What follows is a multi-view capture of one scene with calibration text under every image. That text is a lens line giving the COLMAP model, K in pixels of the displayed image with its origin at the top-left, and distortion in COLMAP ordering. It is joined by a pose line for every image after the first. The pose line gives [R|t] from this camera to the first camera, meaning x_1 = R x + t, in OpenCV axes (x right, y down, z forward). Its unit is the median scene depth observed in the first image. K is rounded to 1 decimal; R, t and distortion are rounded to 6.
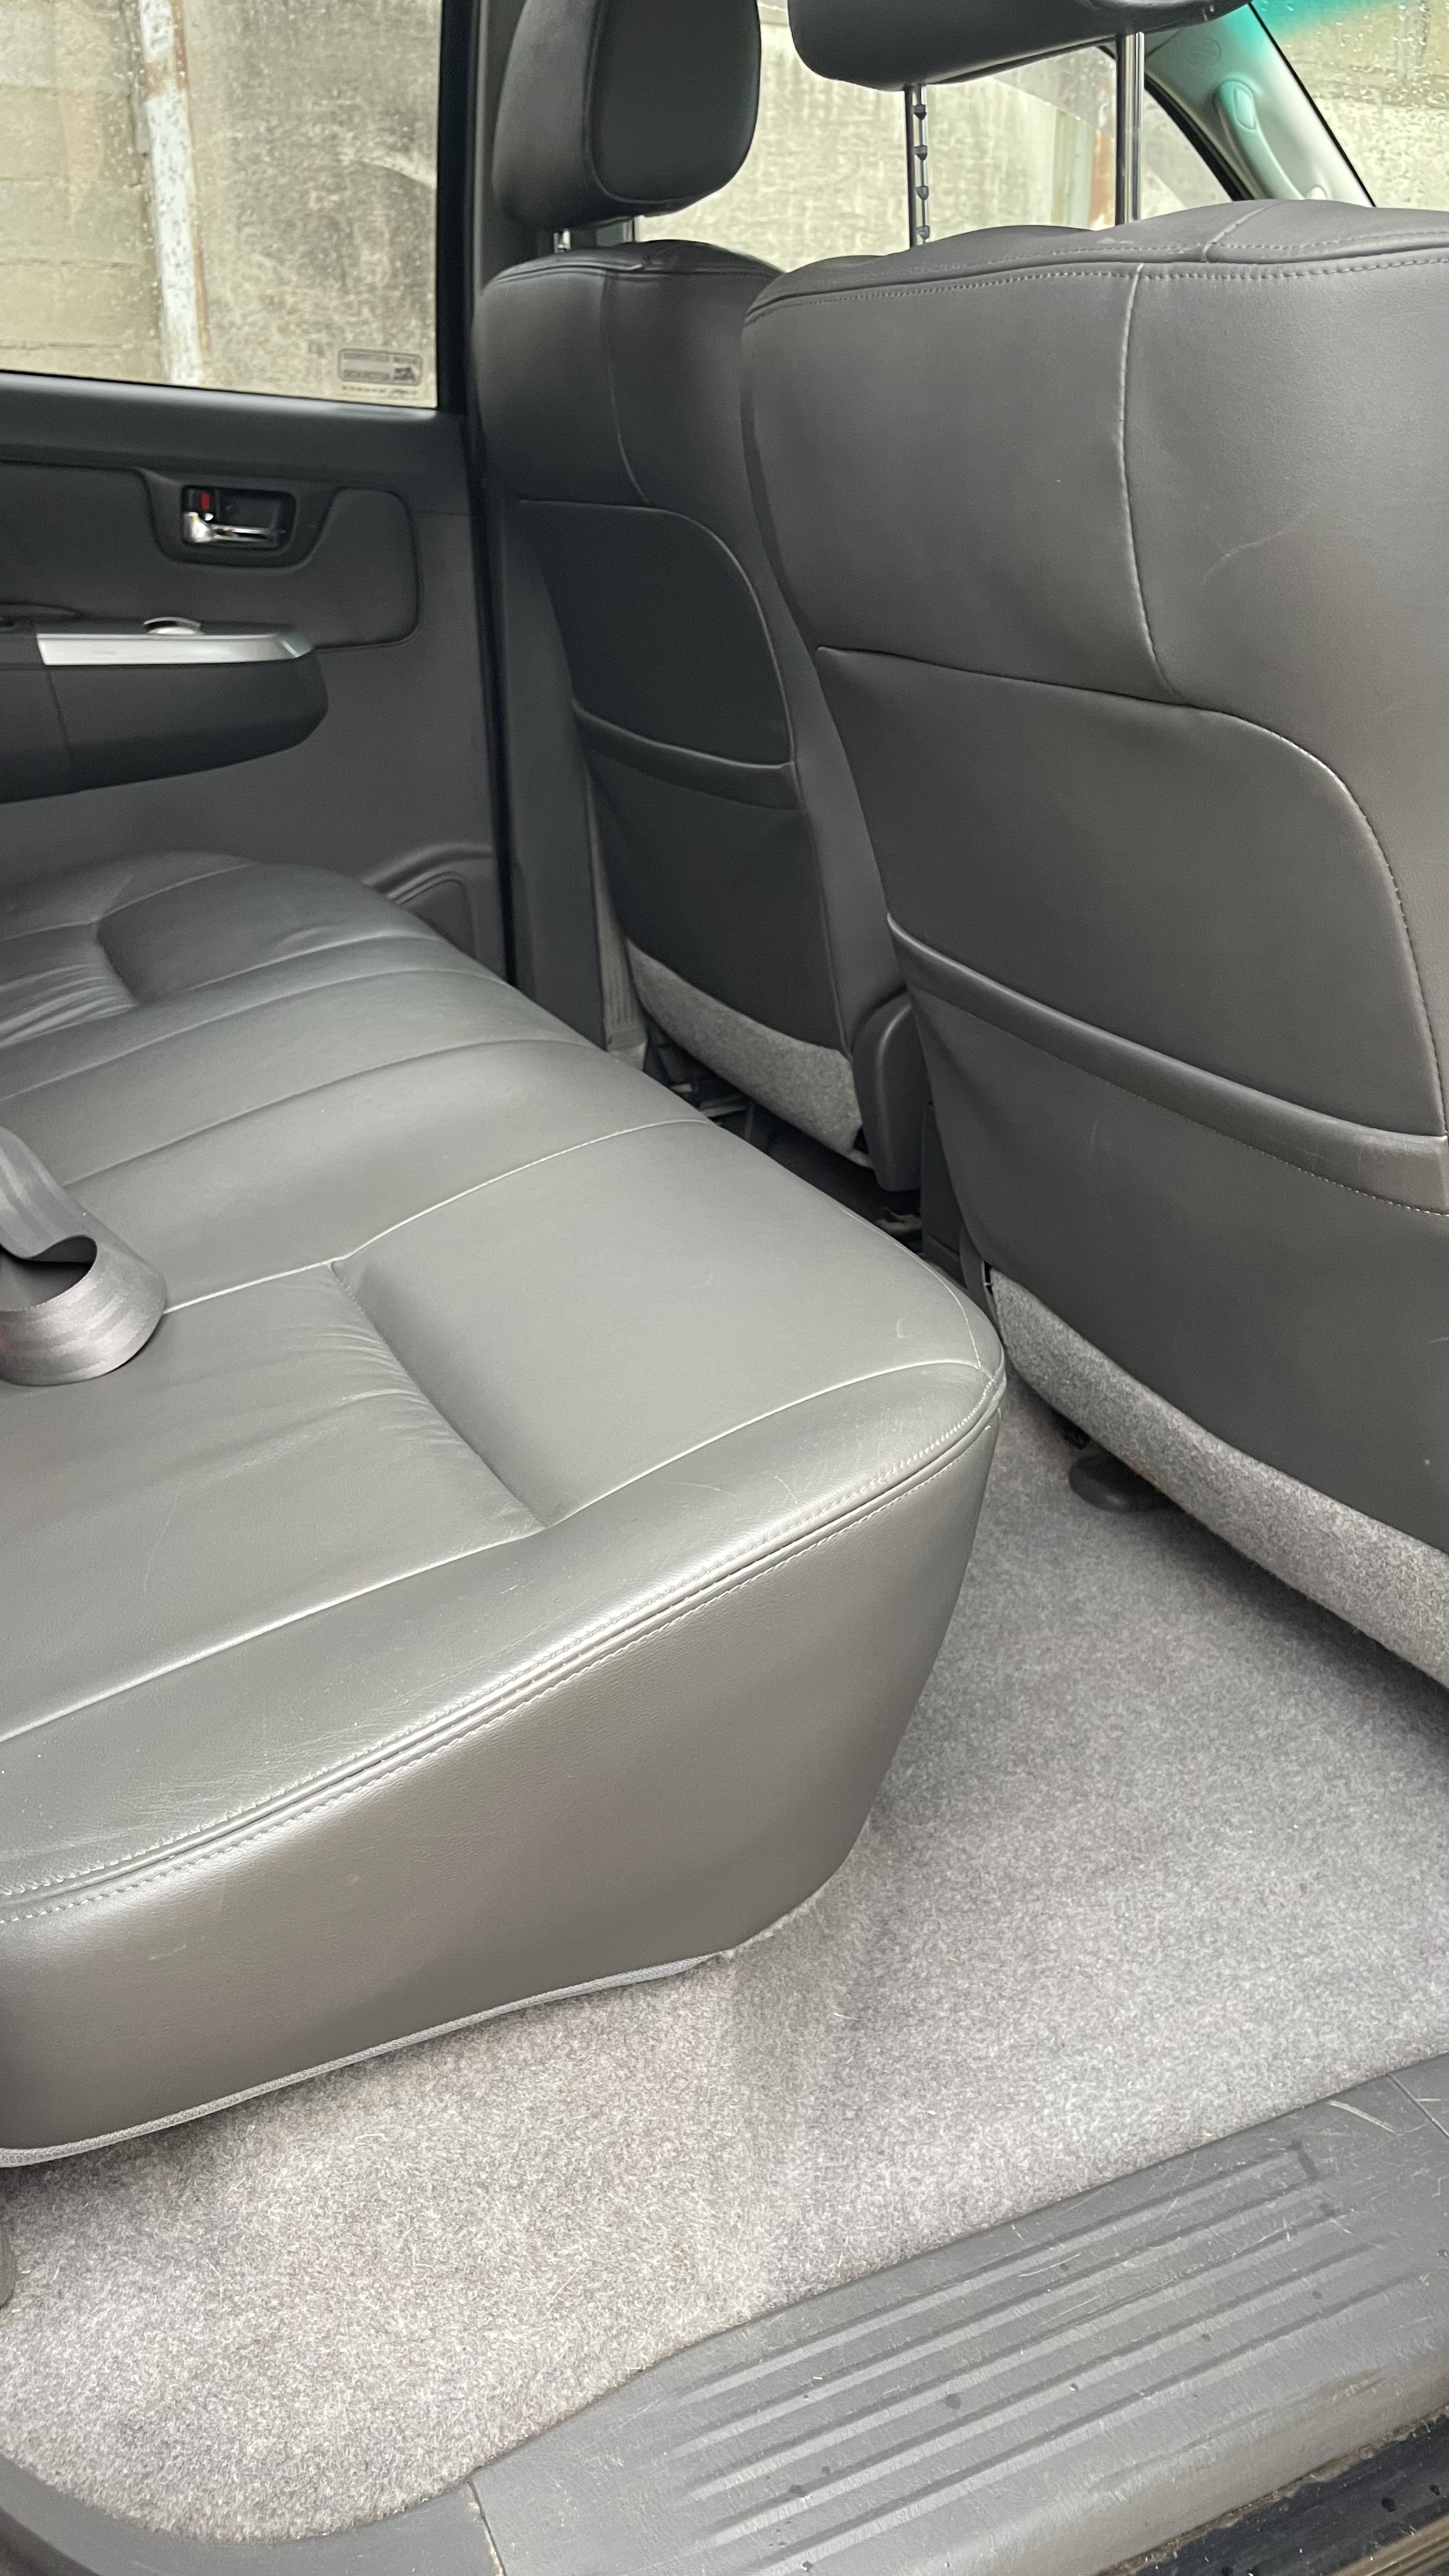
lens RADIAL K [[2090.7, 0, 621.9], [0, 2090.7, 1240.0], [0, 0, 1]] dist [0.099579, -0.159555]
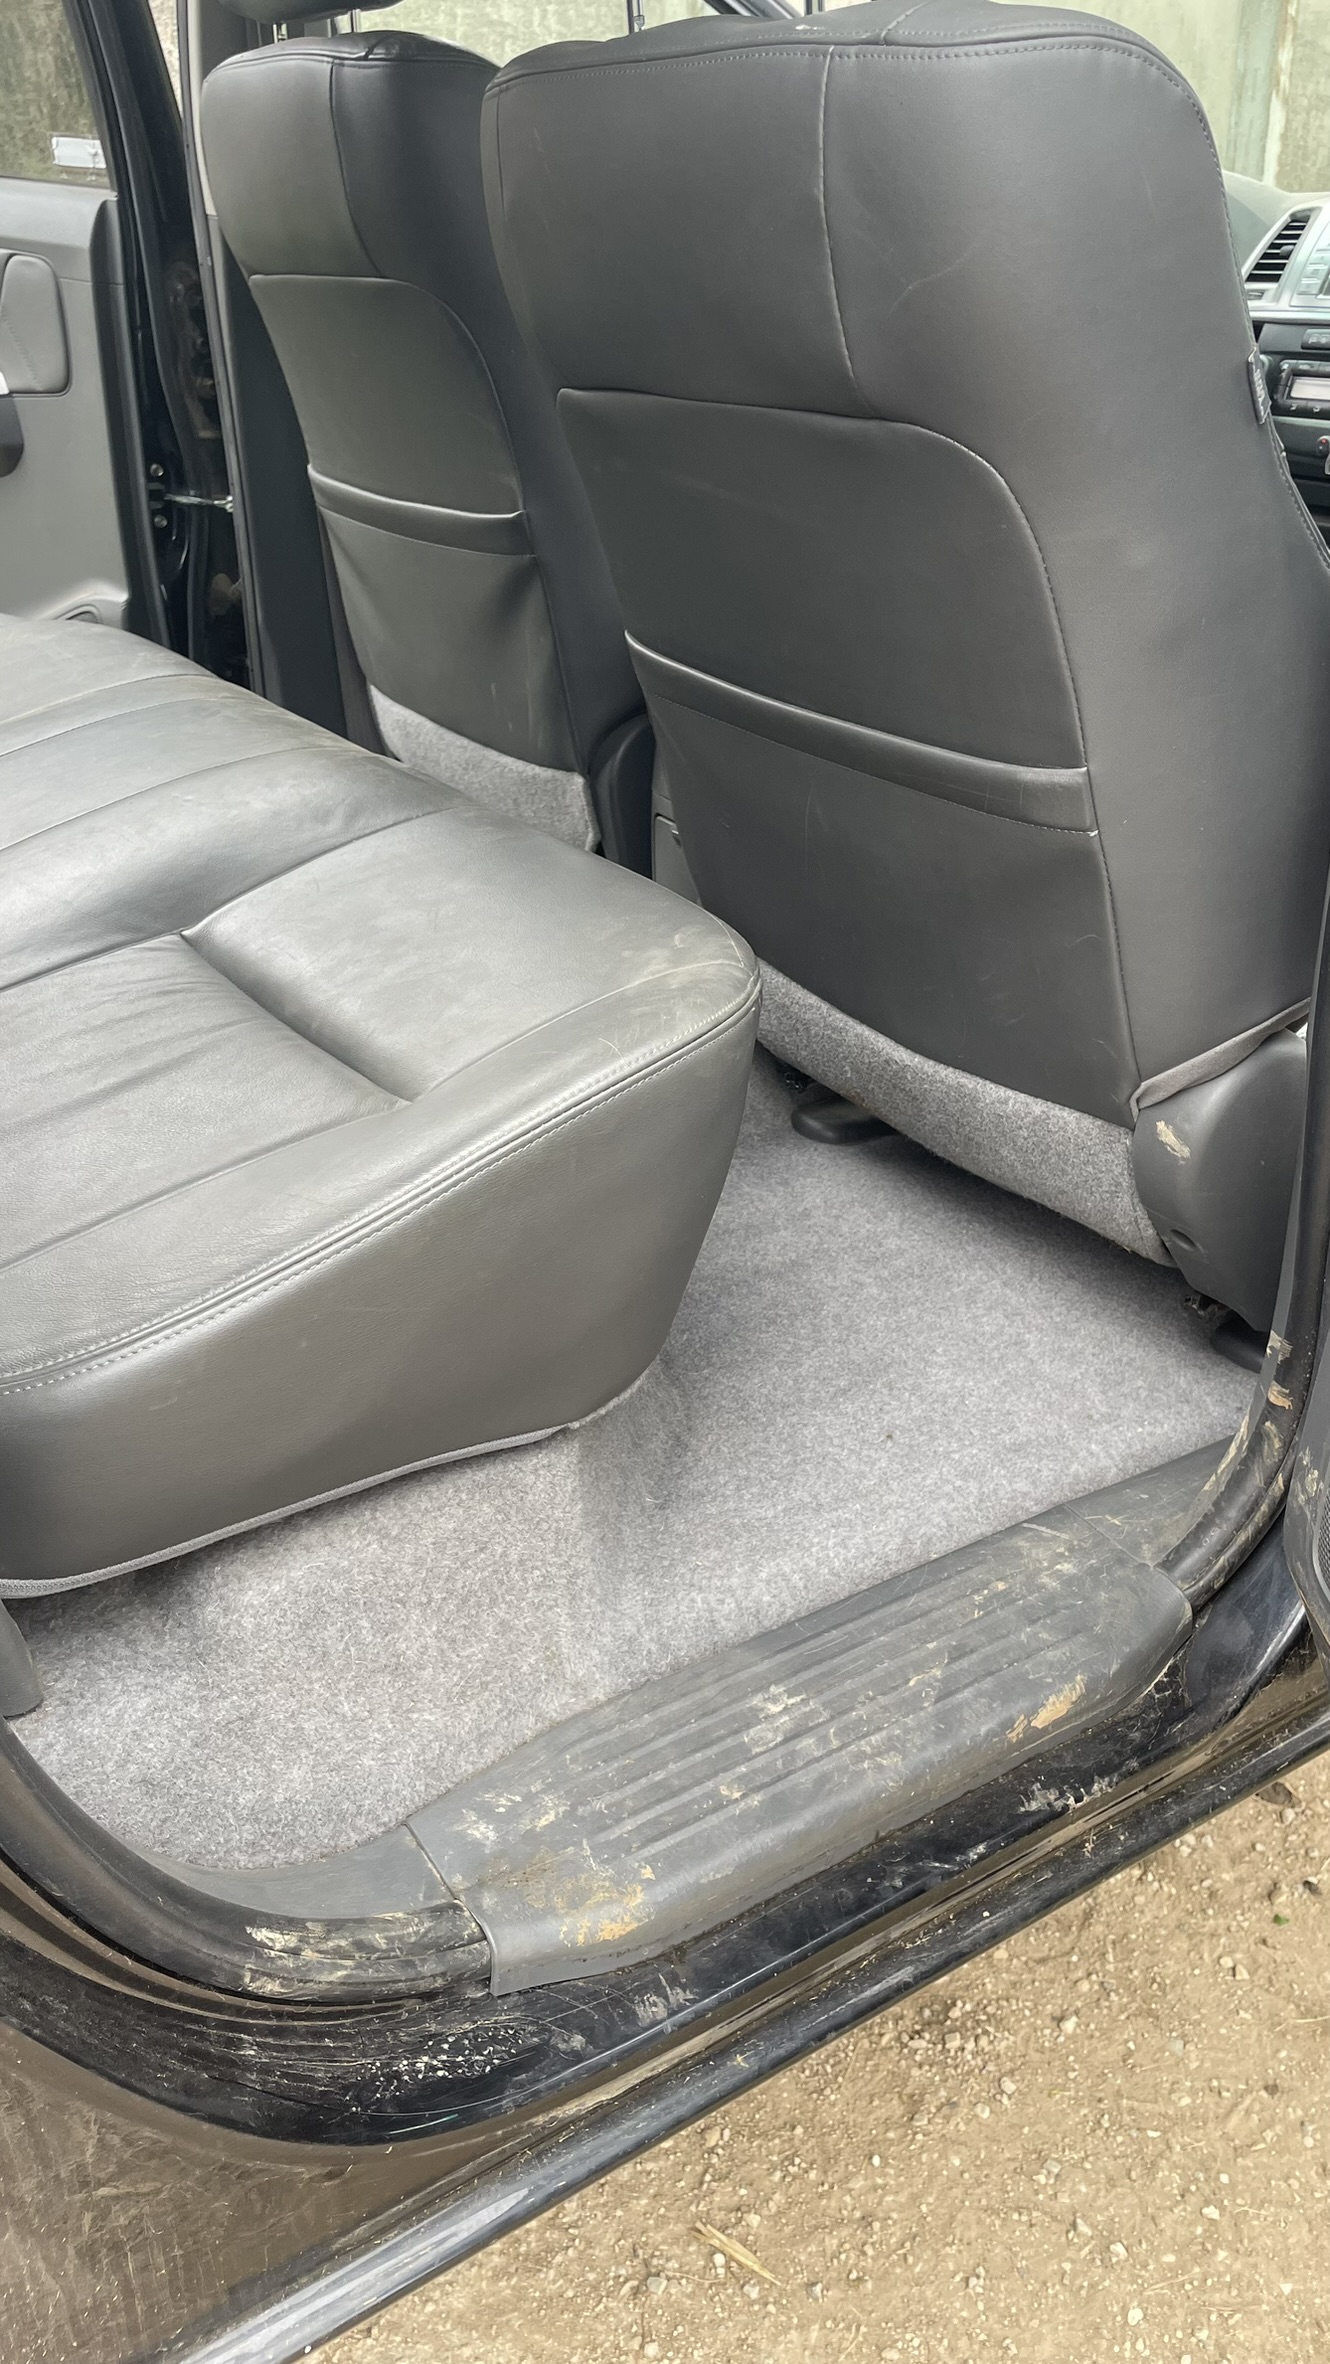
lens RADIAL K [[1852.7, 0, 671.6], [0, 1852.7, 1122.3], [0, 0, 1]] dist [0.084757, -0.129938]
pose [[0.986112, -0.065300, 0.152708, -0.049194], [0.052654, 0.994951, 0.085441, 0.058766], [-0.157516, -0.076214, 0.984571, -0.099991]]
